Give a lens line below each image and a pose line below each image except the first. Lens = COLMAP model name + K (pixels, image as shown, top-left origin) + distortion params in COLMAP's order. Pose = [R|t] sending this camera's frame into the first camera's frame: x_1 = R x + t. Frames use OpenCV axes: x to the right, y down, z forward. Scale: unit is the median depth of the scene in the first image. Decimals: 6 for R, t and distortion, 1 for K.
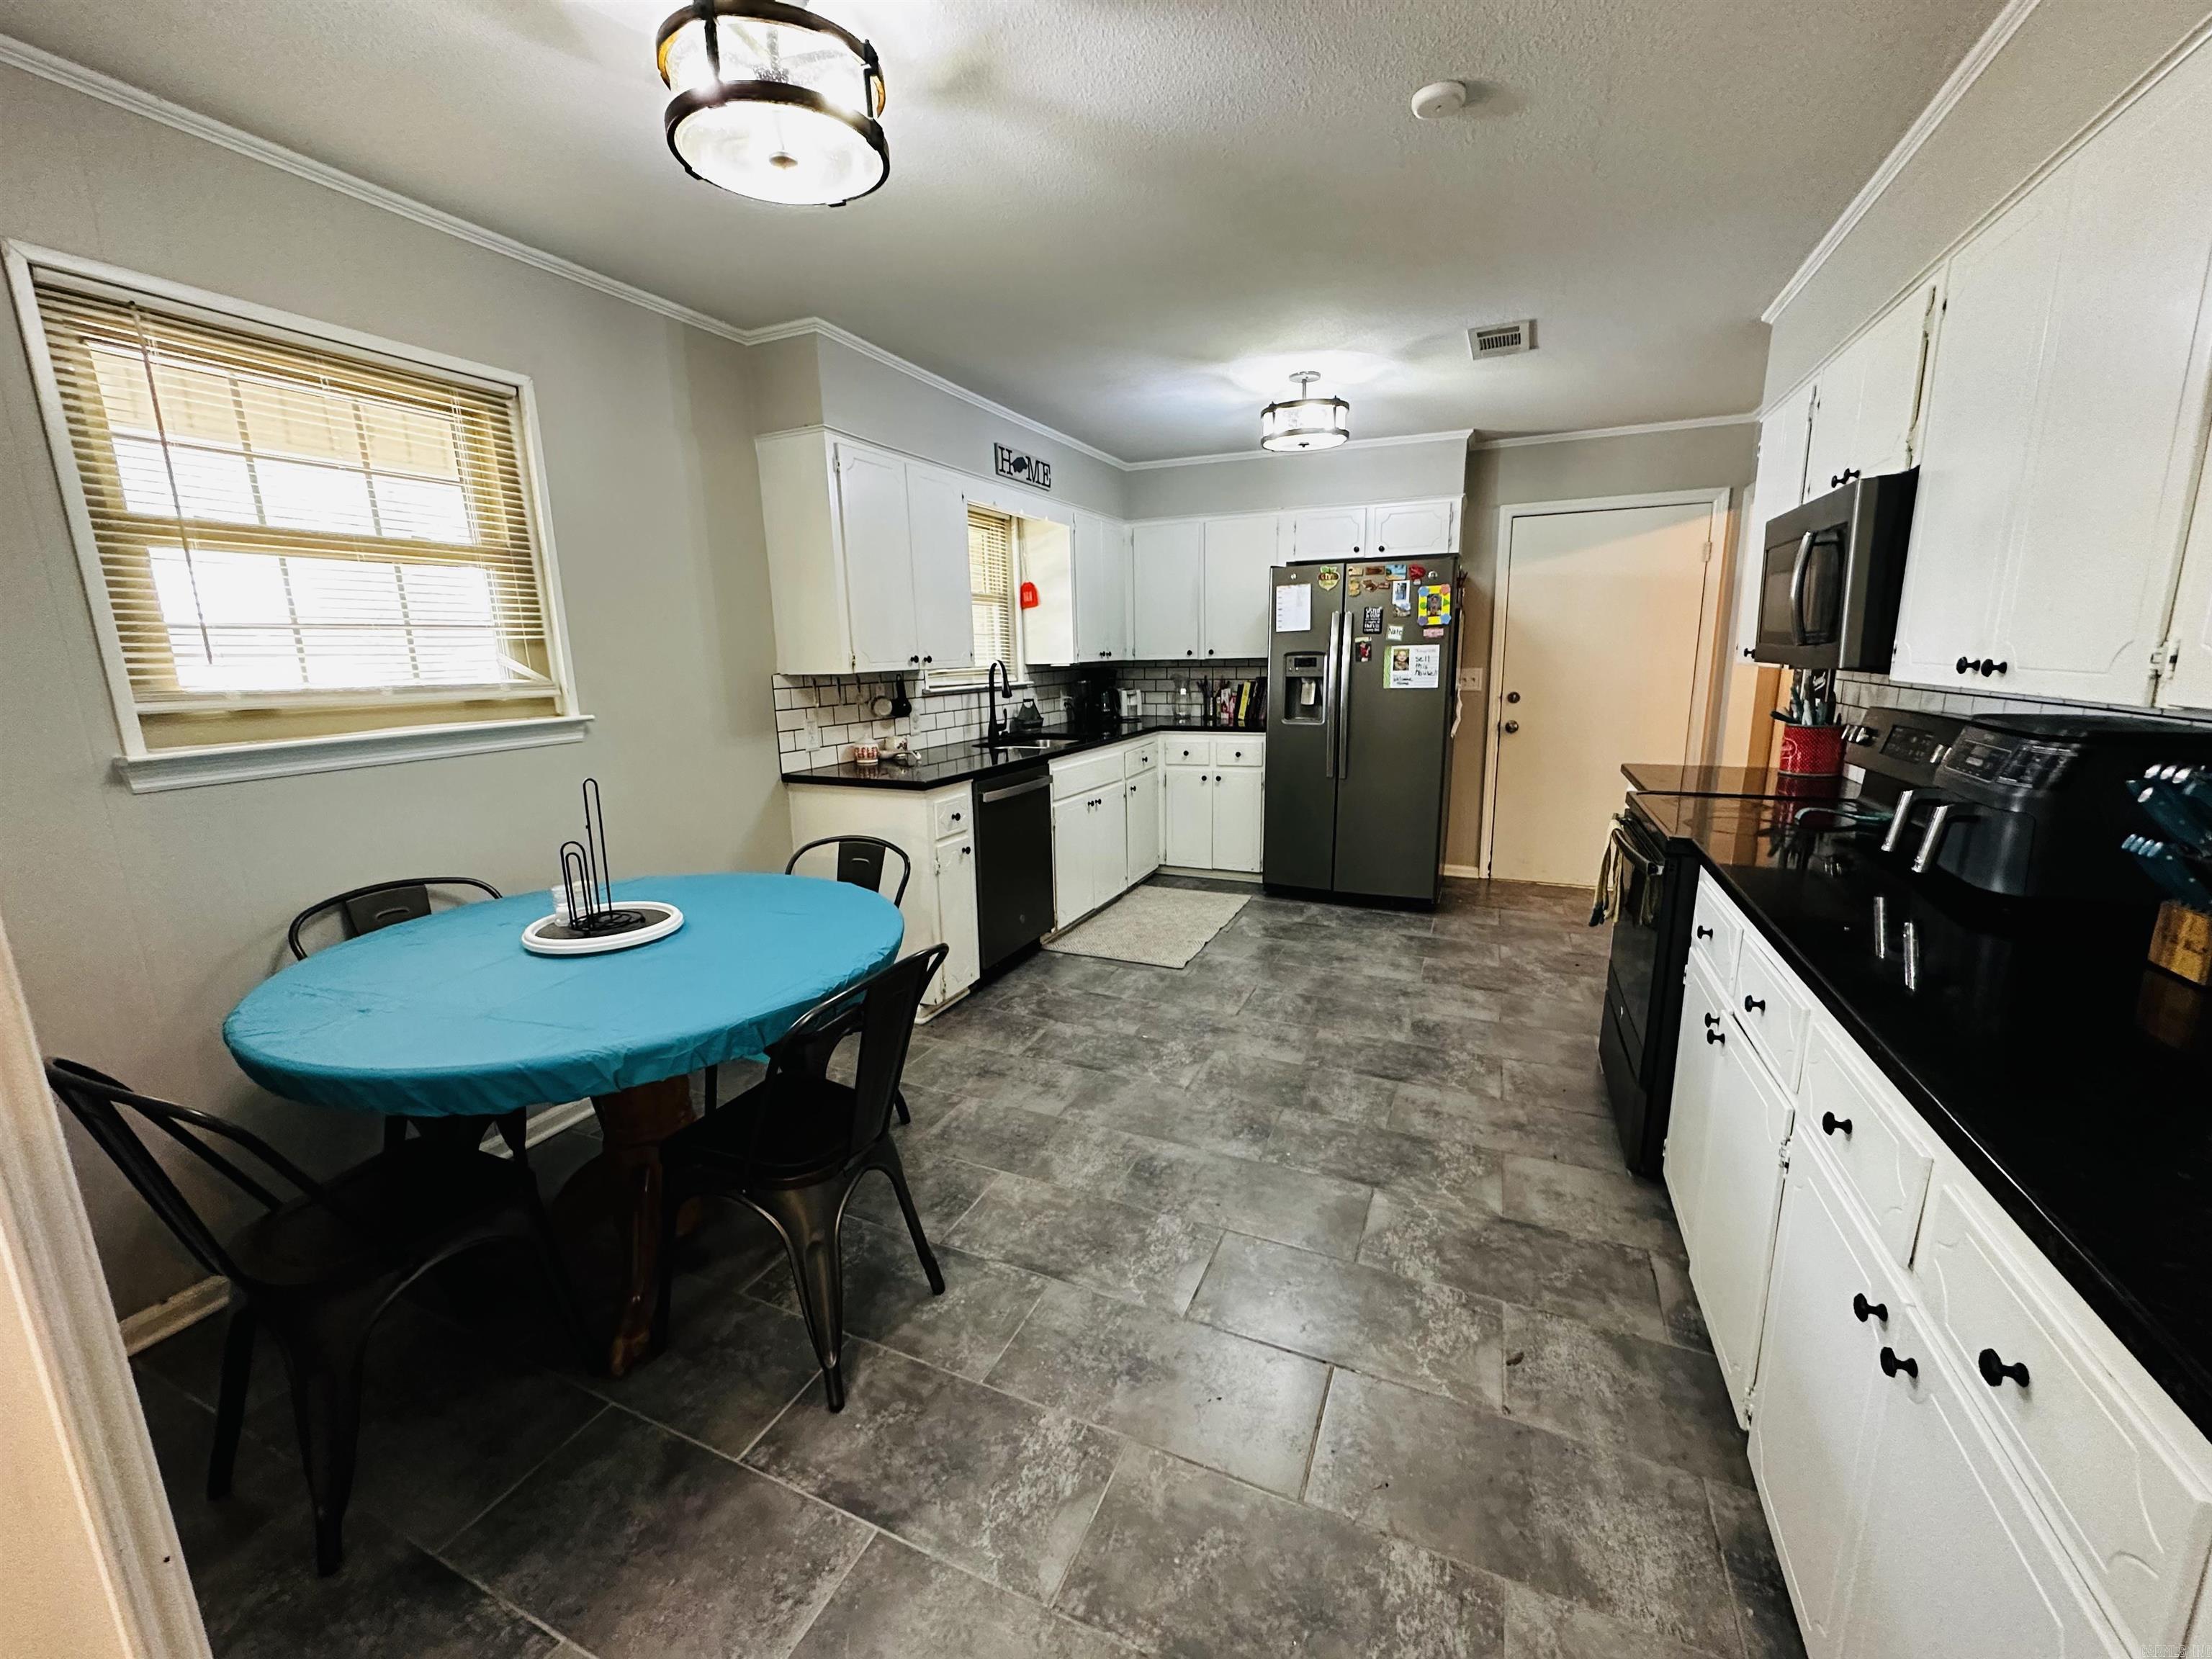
lens RADIAL K [[882.1, 0, 1104.6], [0, 882.1, 830.5], [0, 0, 1]] dist [-0.000911, 0.000245]
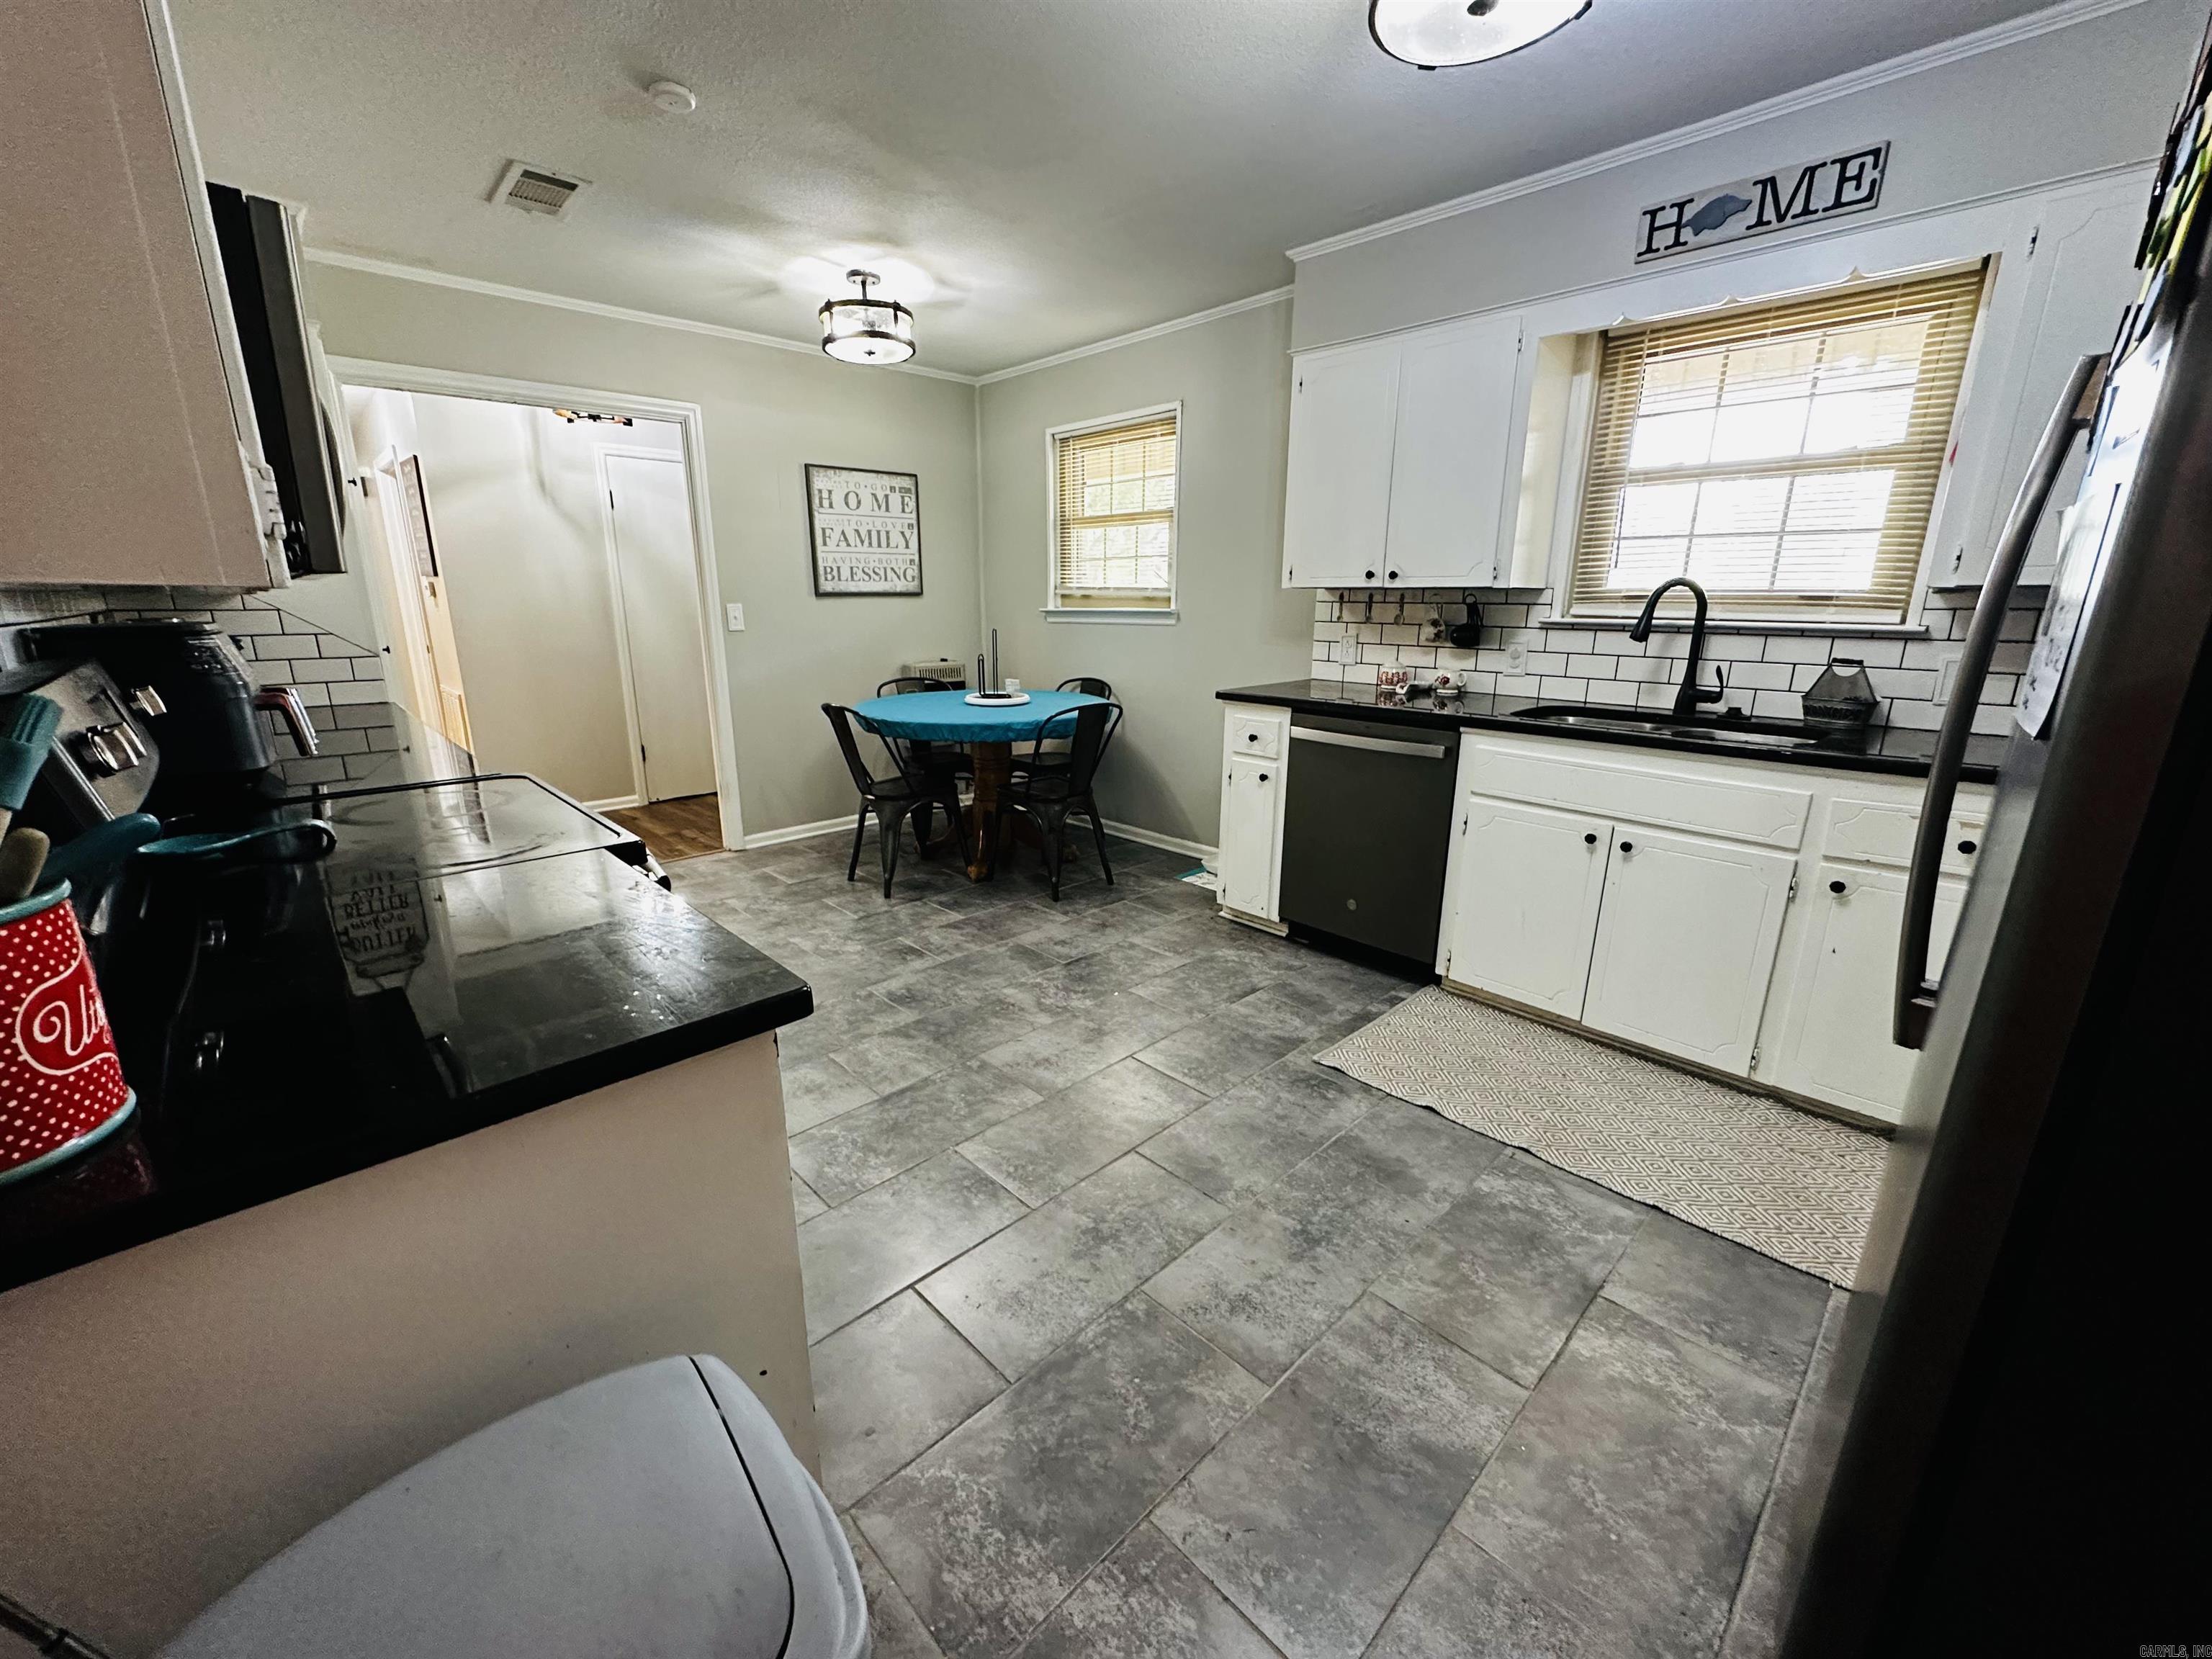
lens RADIAL K [[882.1, 0, 1102.9], [0, 882.1, 828.4], [0, 0, 1]] dist [-0.000911, 0.000245]
pose [[-0.379790, 0.263231, -0.886831, 0.808325], [-0.175057, 0.920889, 0.348309, -0.241037], [0.908358, 0.287530, -0.303664, 1.191708]]
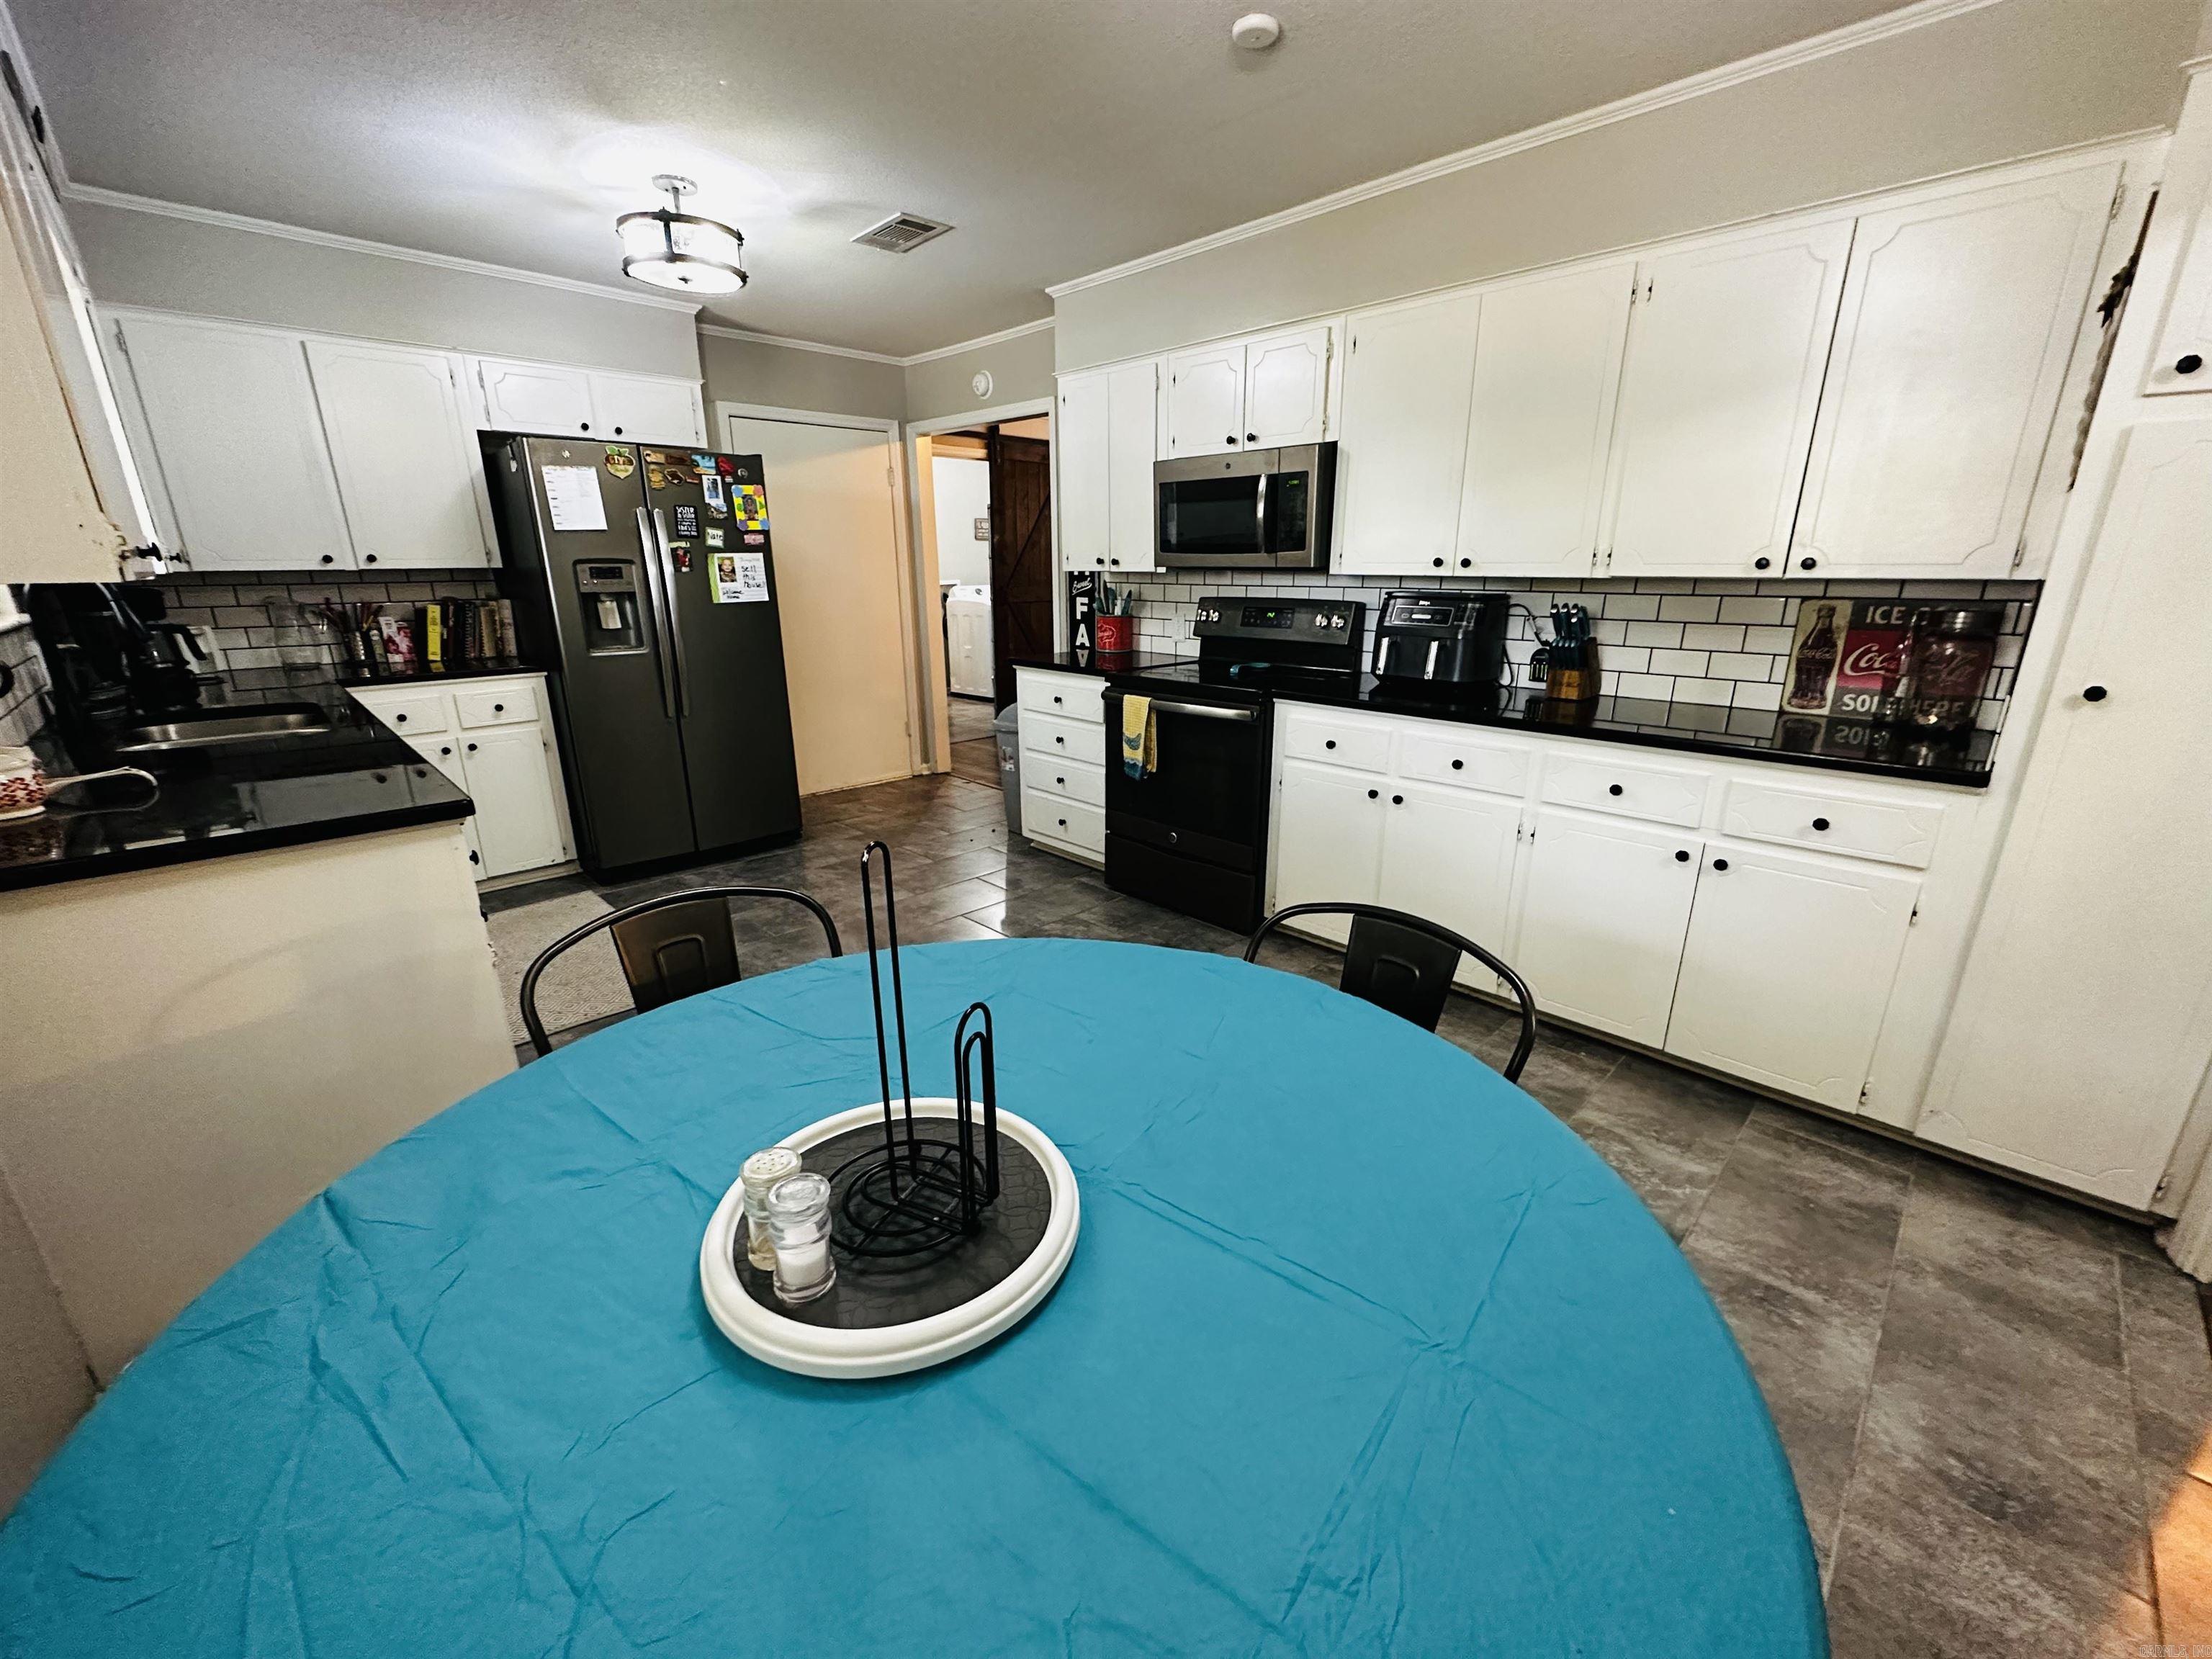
lens RADIAL K [[882.1, 0, 1107.6], [0, 882.1, 828.0], [0, 0, 1]] dist [-0.000911, 0.000245]
pose [[0.365319, -0.253764, 0.895626, -0.509717], [0.183501, 0.962879, 0.197970, -0.069730], [-0.912617, 0.092026, 0.398324, 0.454309]]
